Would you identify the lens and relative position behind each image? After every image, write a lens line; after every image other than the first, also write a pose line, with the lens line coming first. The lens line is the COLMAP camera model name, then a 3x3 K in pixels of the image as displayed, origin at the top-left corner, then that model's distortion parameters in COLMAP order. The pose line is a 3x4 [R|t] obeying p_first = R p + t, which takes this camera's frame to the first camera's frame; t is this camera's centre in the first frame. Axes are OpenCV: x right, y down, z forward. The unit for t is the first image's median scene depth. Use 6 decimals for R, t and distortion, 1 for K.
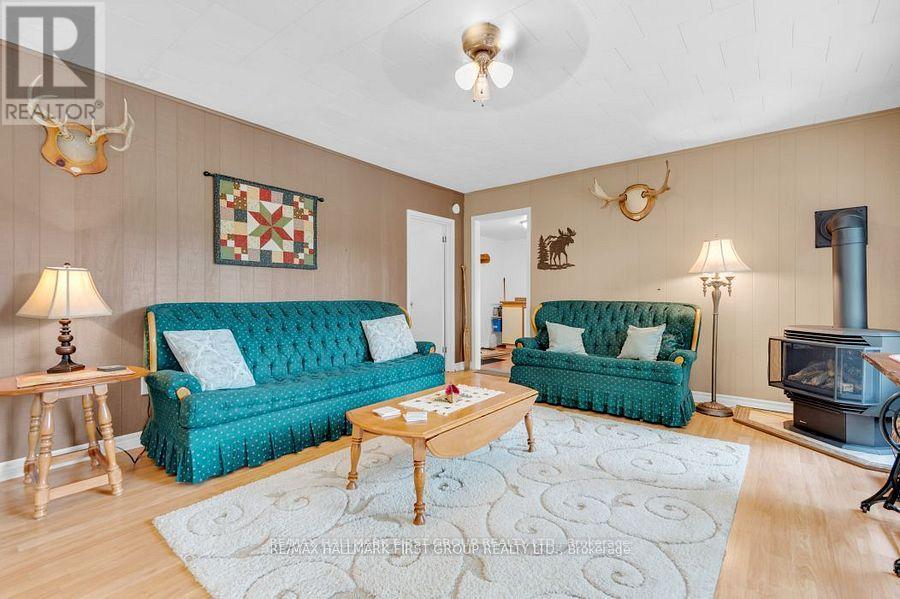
lens RADIAL K [[386.0, 0, 445.0], [0, 386.0, 312.6], [0, 0, 1]] dist [0.013666, -0.003970]
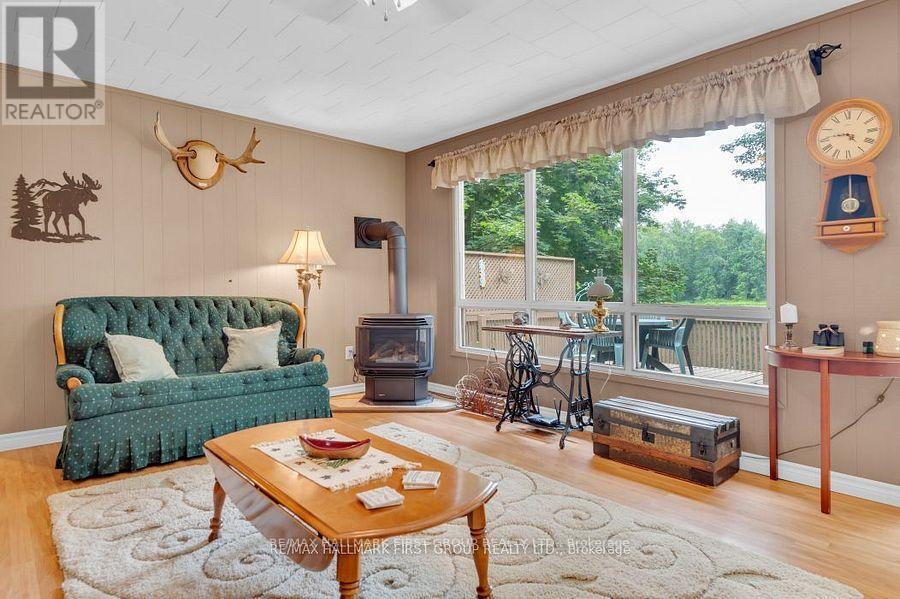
lens RADIAL K [[516.6, 0, 446.0], [0, 516.6, 291.0], [0, 0, 1]] dist [0.007235, -0.000130]
pose [[0.167714, -0.003261, 0.985830, -0.418025], [0.046313, 0.998916, -0.004574, -0.013675], [-0.984747, 0.046424, 0.167683, 0.378293]]
